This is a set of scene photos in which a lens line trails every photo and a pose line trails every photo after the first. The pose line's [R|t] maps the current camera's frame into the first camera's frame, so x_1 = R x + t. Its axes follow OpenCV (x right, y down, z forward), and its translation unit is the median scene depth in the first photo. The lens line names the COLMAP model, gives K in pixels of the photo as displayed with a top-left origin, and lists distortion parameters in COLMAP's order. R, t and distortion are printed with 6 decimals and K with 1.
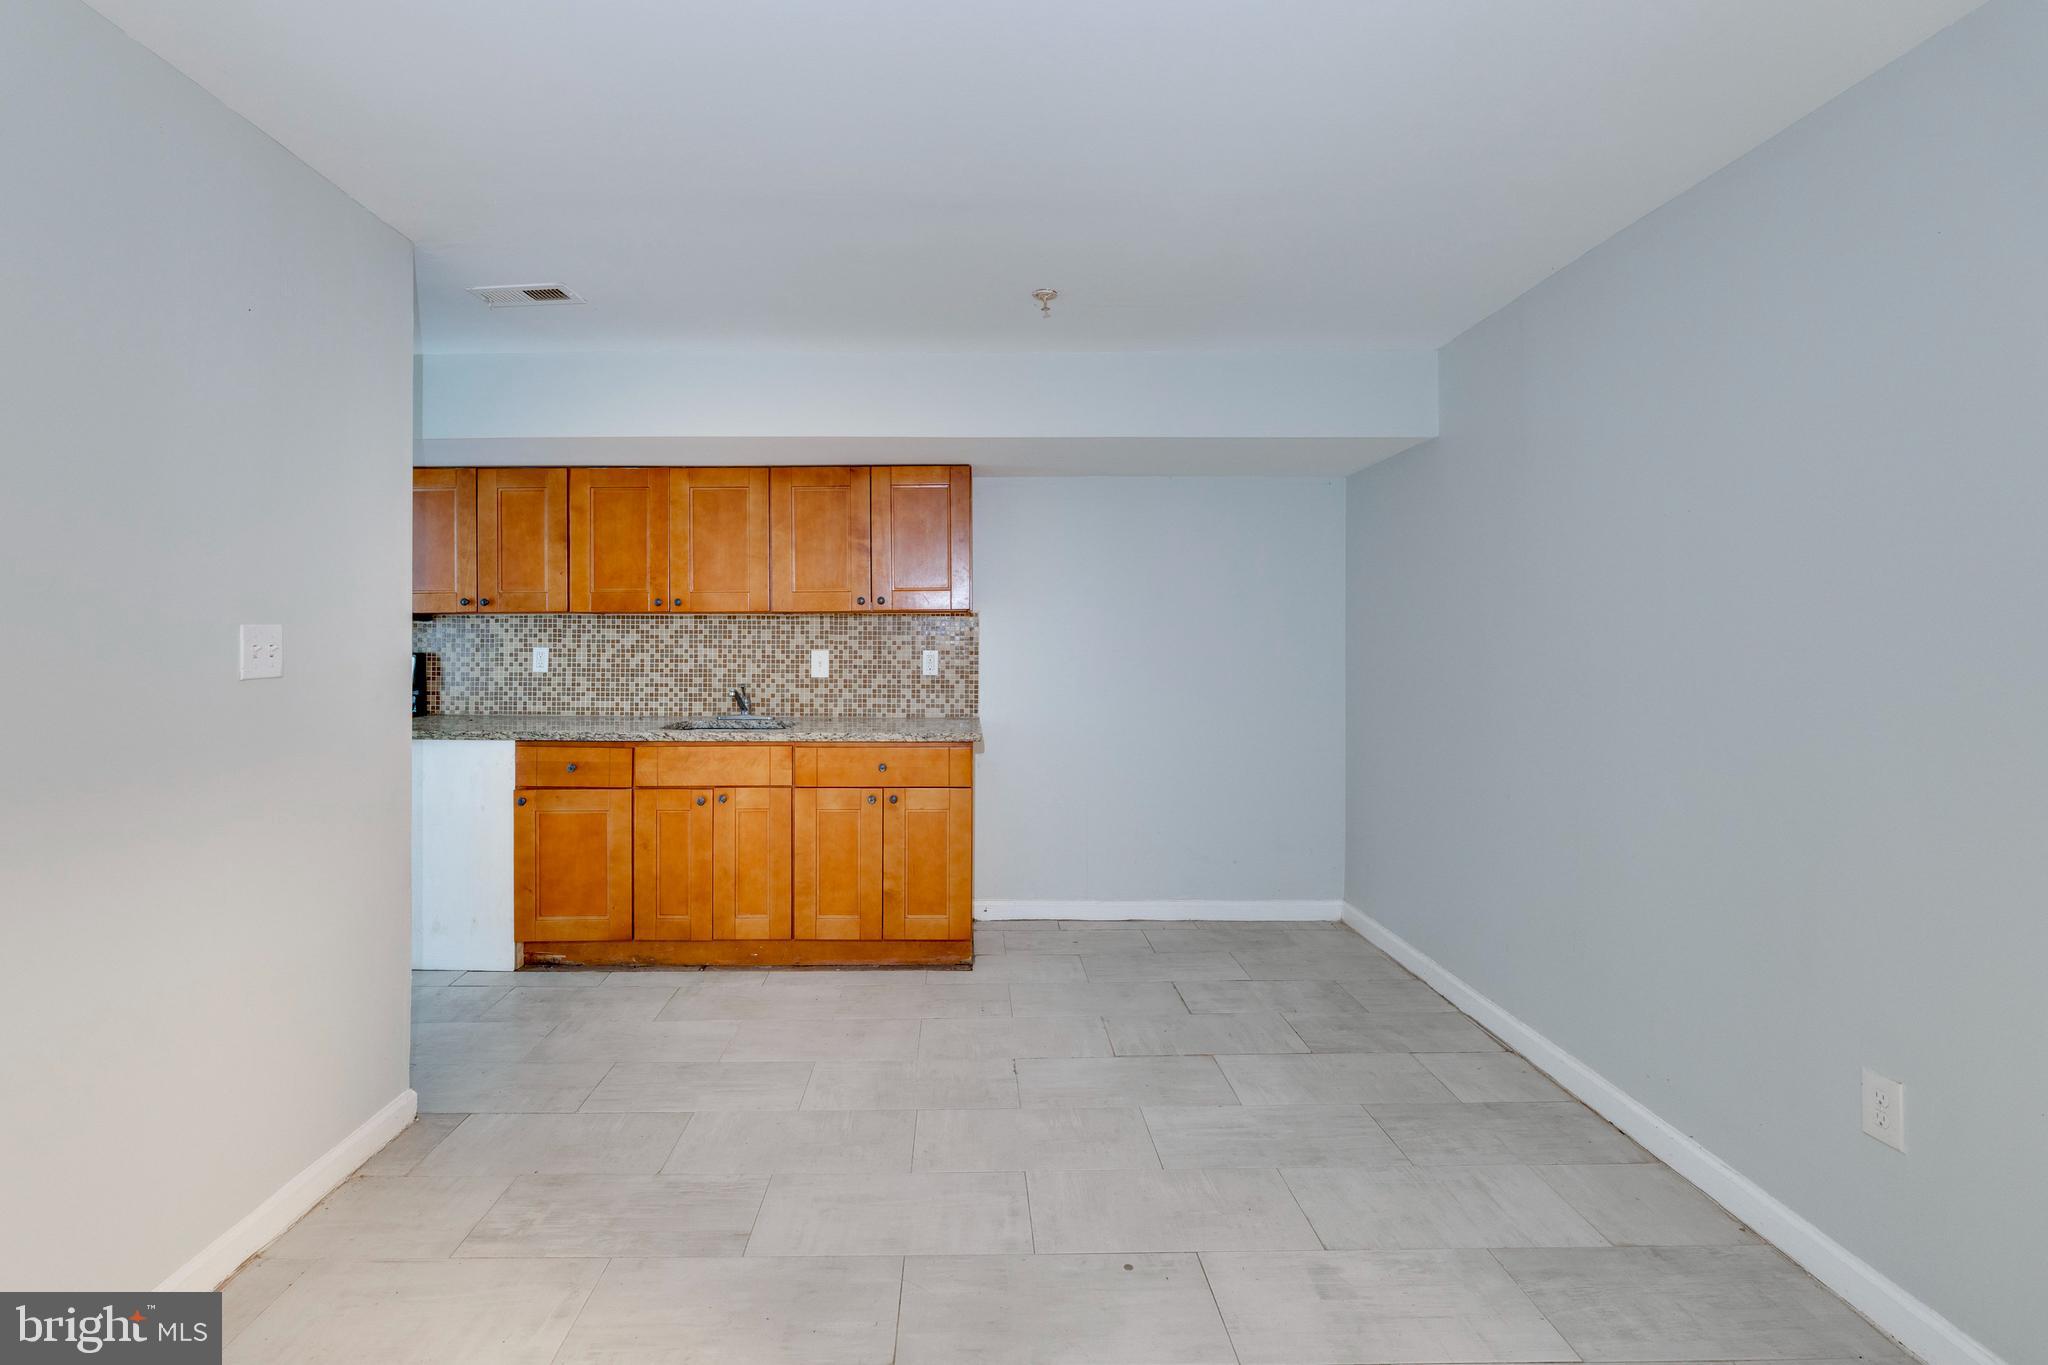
lens RADIAL K [[927.4, 0, 972.1], [0, 927.4, 630.2], [0, 0, 1]] dist [-0.001736, -0.000007]
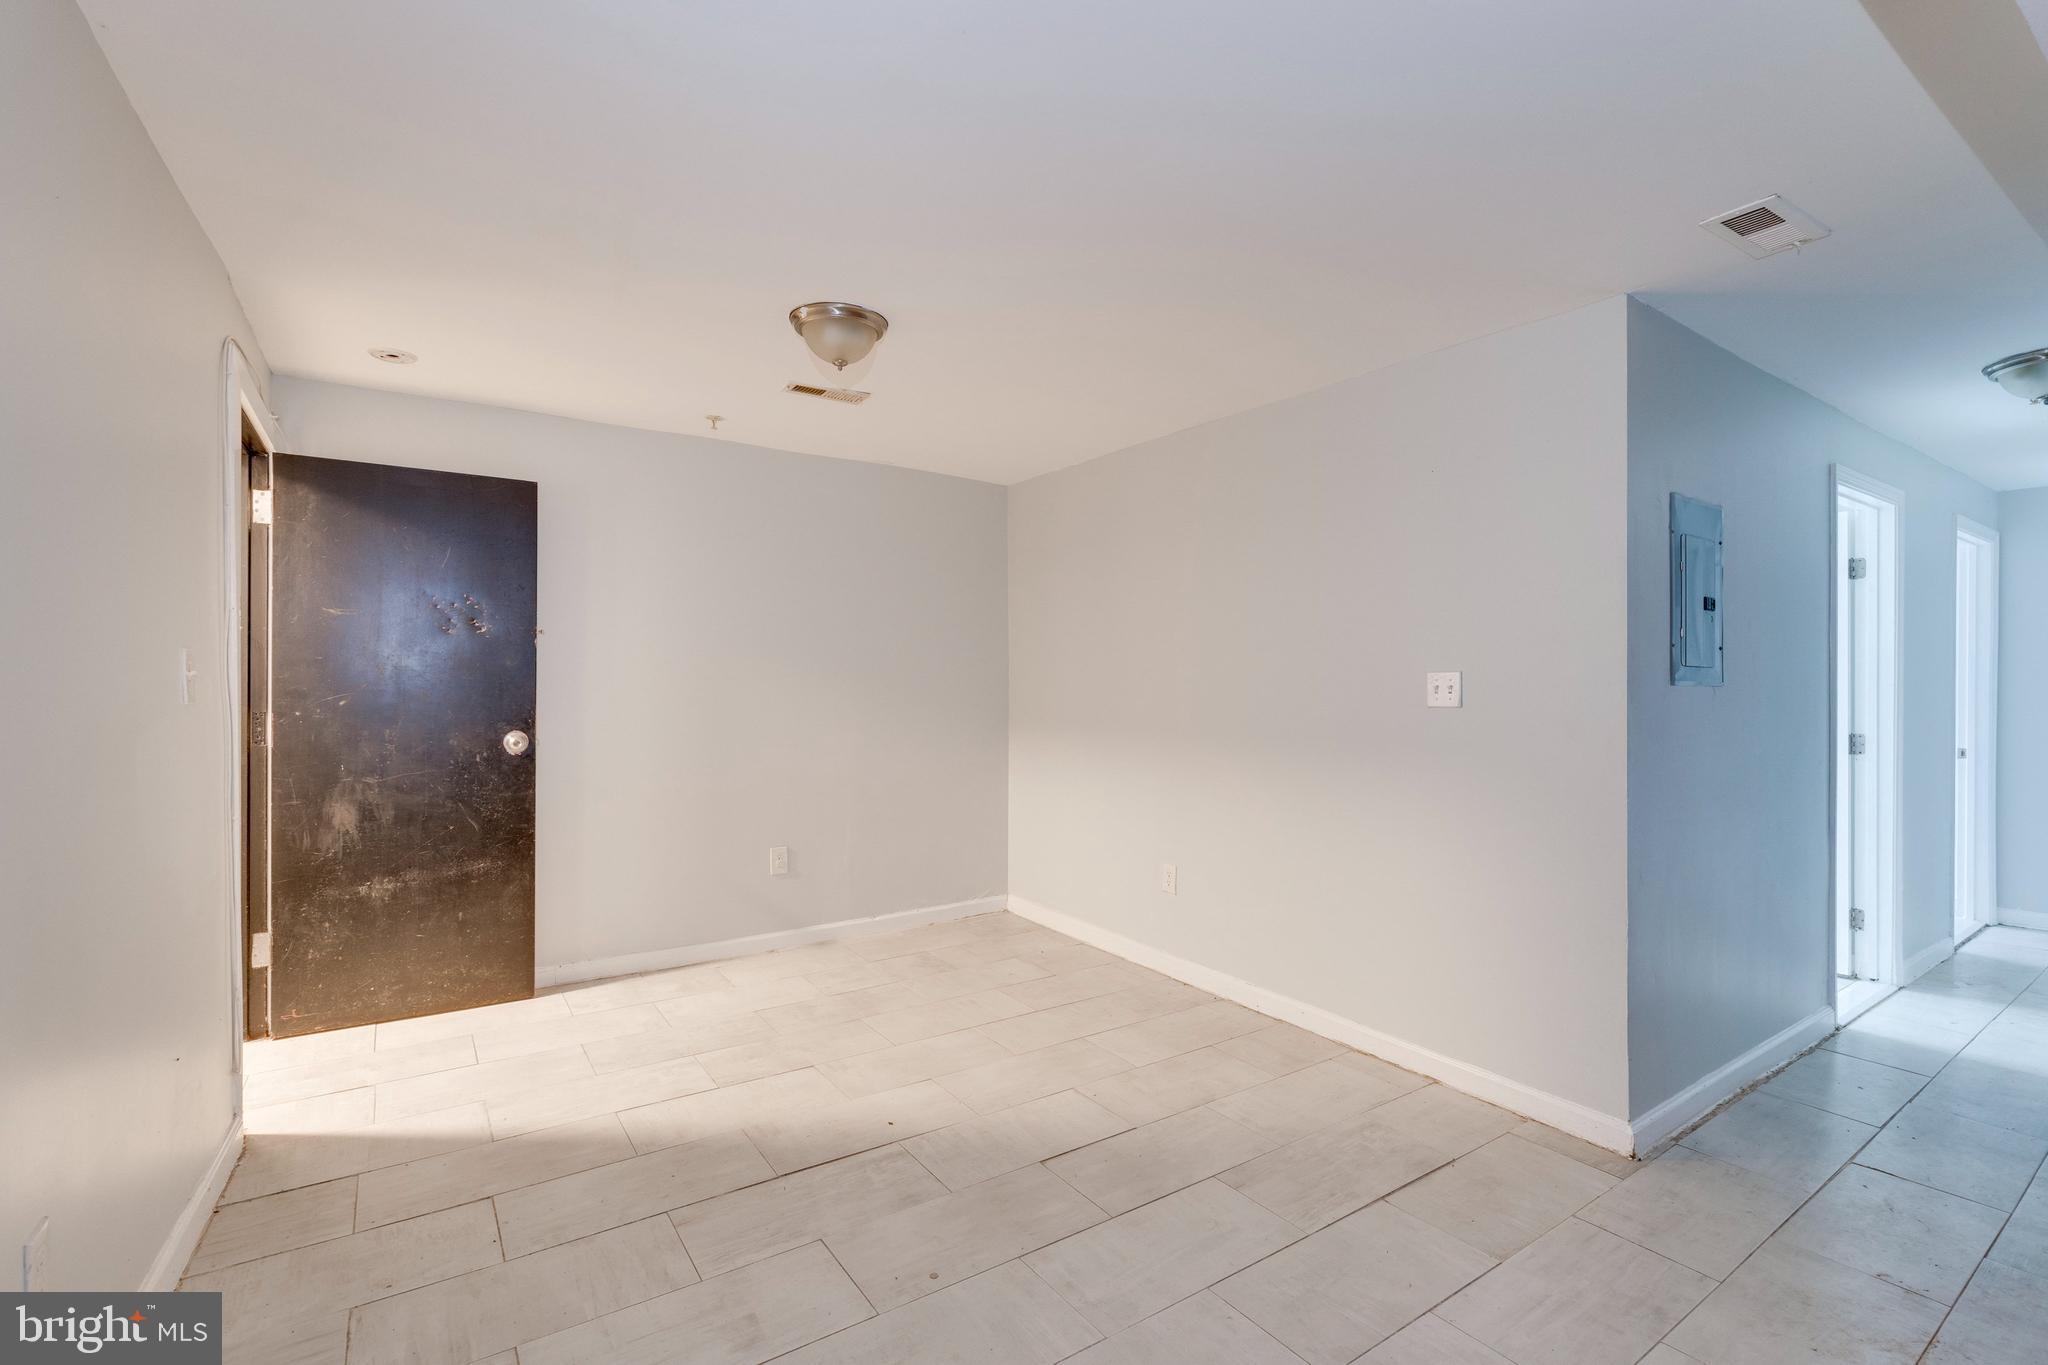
lens RADIAL K [[918.2, 0, 1026.1], [0, 918.2, 669.4], [0, 0, 1]] dist [-0.001597, -0.000247]
pose [[-0.825060, -0.014284, -0.564865, 0.304582], [0.000001, 0.999680, -0.025280, 0.012542], [0.565046, -0.020858, -0.824796, 0.865567]]
